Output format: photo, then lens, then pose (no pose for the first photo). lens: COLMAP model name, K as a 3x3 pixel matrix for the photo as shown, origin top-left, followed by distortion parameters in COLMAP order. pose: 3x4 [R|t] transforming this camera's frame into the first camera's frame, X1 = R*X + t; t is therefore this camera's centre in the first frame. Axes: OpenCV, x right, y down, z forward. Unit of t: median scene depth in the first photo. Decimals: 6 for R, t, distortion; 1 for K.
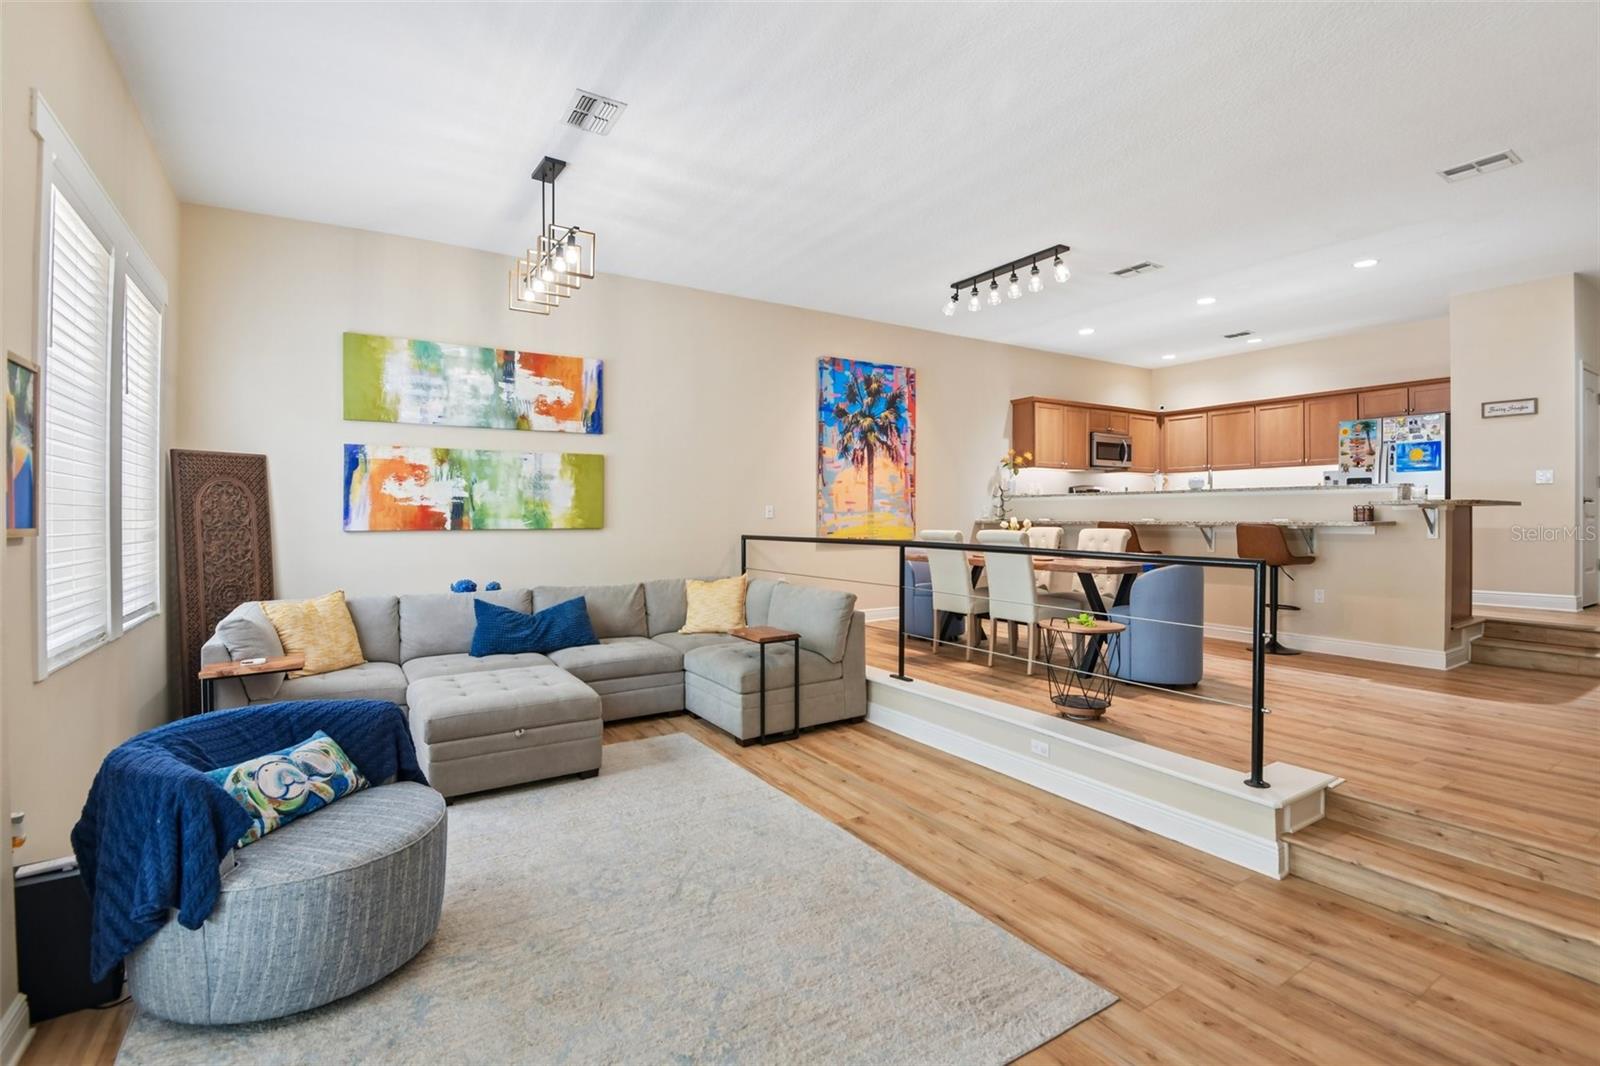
lens RADIAL K [[743.9, 0, 804.4], [0, 743.9, 514.1], [0, 0, 1]] dist [0.018161, -0.029607]
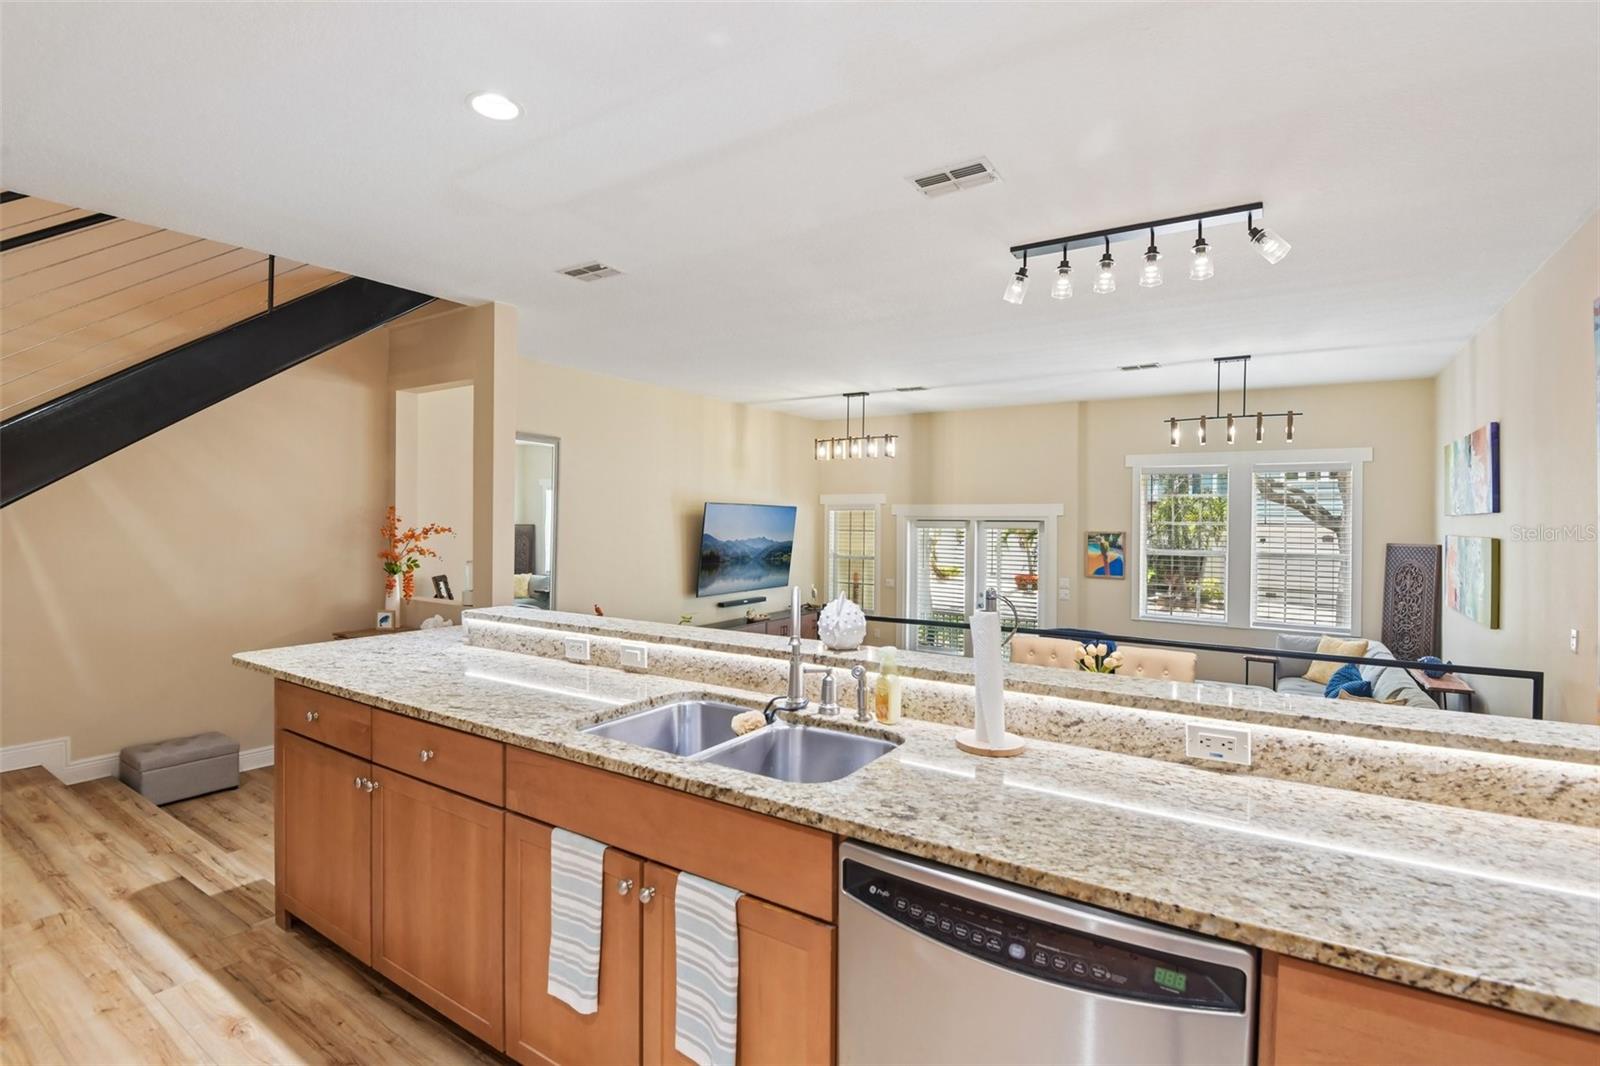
lens RADIAL K [[743.9, 0, 804.4], [0, 743.9, 514.1], [0, 0, 1]] dist [0.018161, -0.029607]
pose [[-0.910931, -0.009488, -0.412449, 0.690552], [-0.007086, 0.999948, -0.007352, -0.088403], [0.412497, -0.003775, -0.910951, 1.322923]]
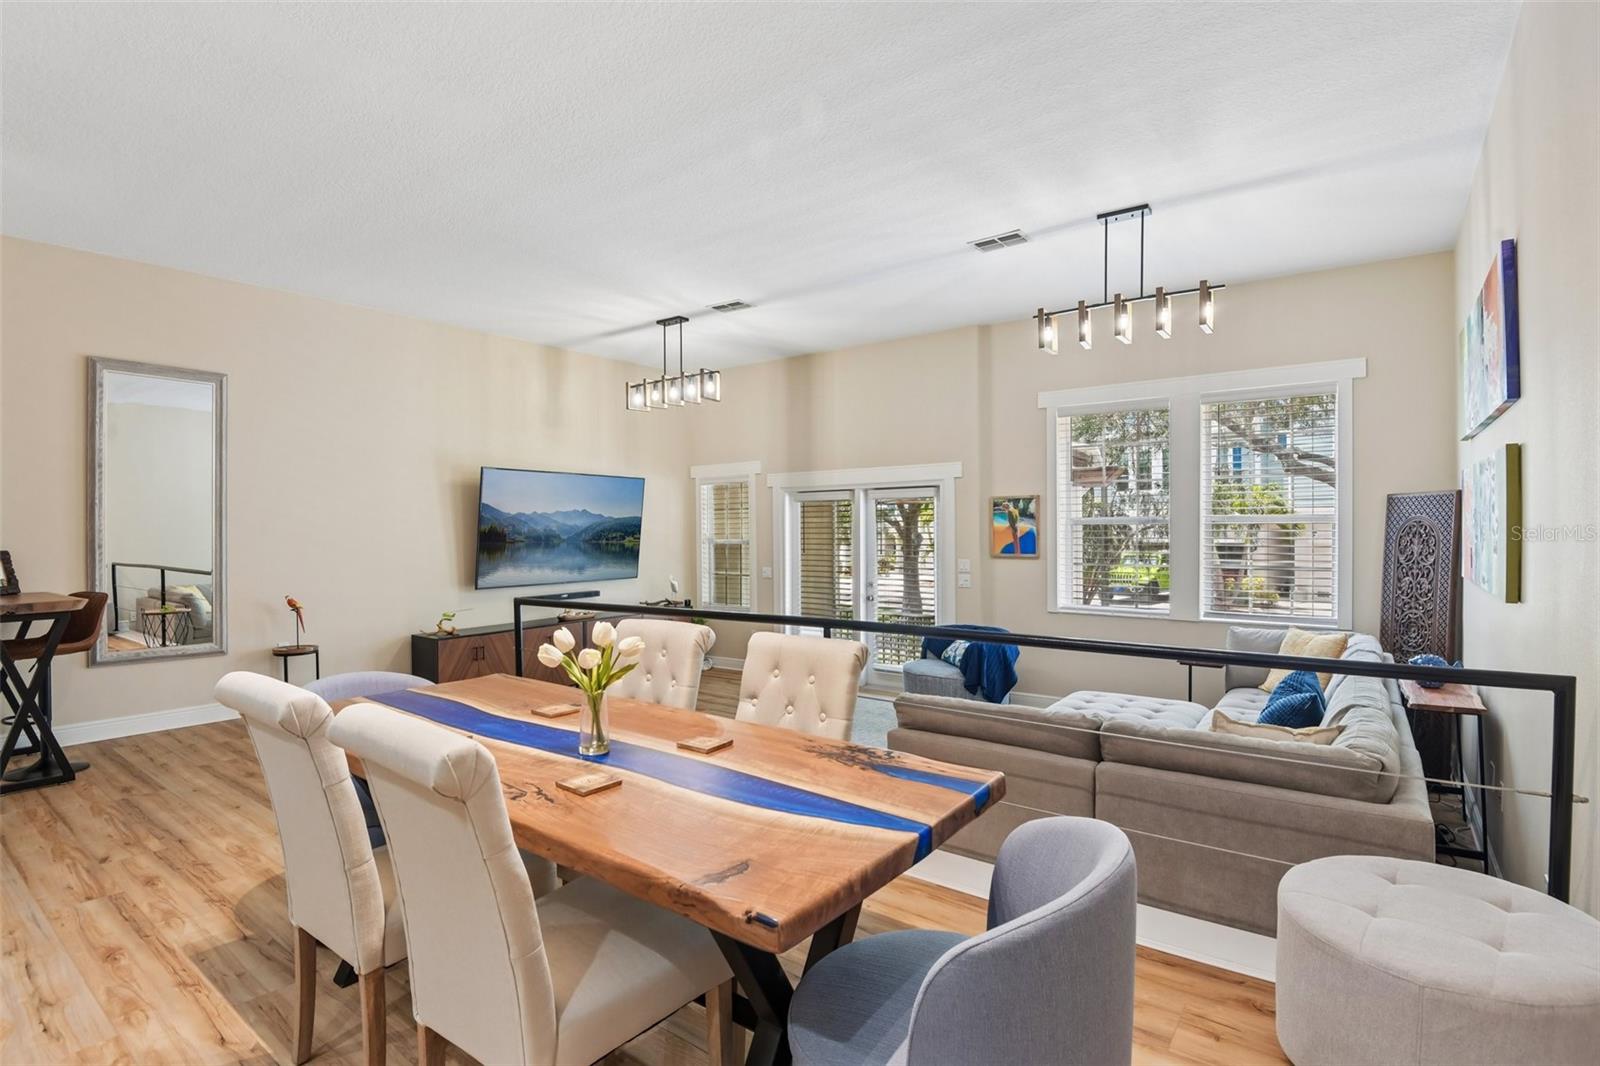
lens RADIAL K [[768.5, 0, 789.5], [0, 768.5, 533.9], [0, 0, 1]] dist [-0.001504, -0.016996]
pose [[-0.939423, 0.012578, -0.342528, 0.286768], [0.010696, 0.999916, 0.007381, -0.030360], [0.342592, 0.003270, -0.939479, 1.196698]]
